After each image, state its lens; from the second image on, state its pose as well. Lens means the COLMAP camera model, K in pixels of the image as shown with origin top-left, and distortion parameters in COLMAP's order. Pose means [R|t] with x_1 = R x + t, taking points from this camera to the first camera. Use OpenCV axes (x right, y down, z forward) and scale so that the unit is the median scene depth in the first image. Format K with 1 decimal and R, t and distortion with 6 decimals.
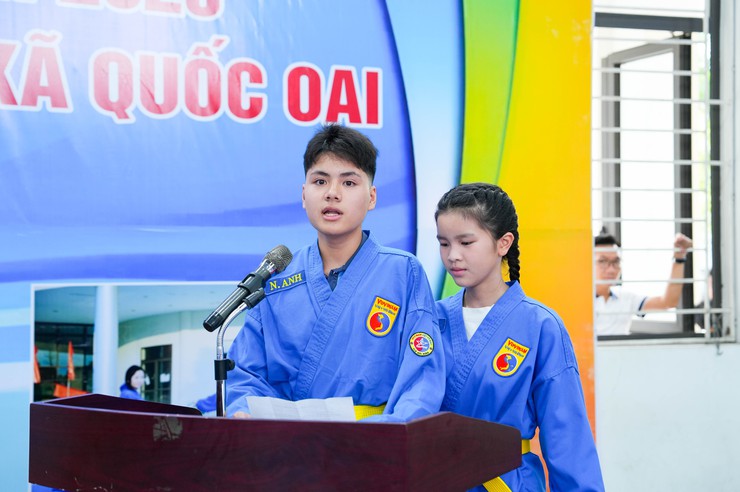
lens RADIAL K [[1183.8, 0, 374.4], [0, 1183.8, 245.4], [0, 0, 1]] dist [0.115267, 0.000000]
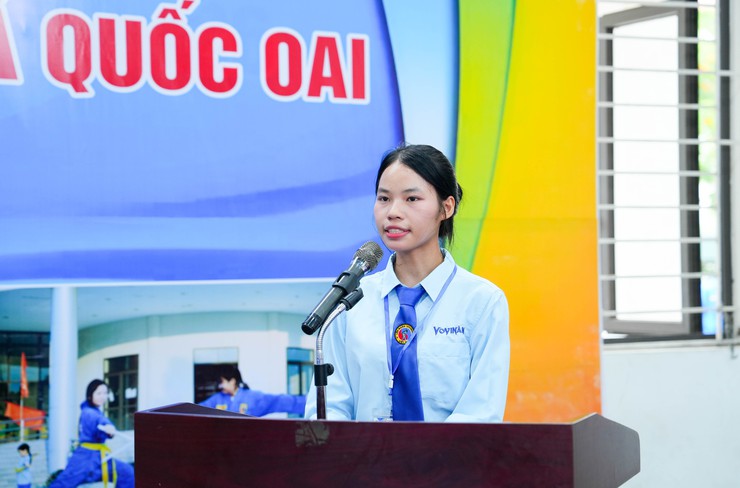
lens RADIAL K [[1471.1, 0, 371.7], [0, 1471.1, 247.4], [0, 0, 1]] dist [0.234885, 0.000000]
pose [[0.993947, -0.006505, 0.109672, -0.118460], [0.005535, 0.999943, 0.009150, -0.003233], [-0.109725, -0.008488, 0.993926, -0.086361]]
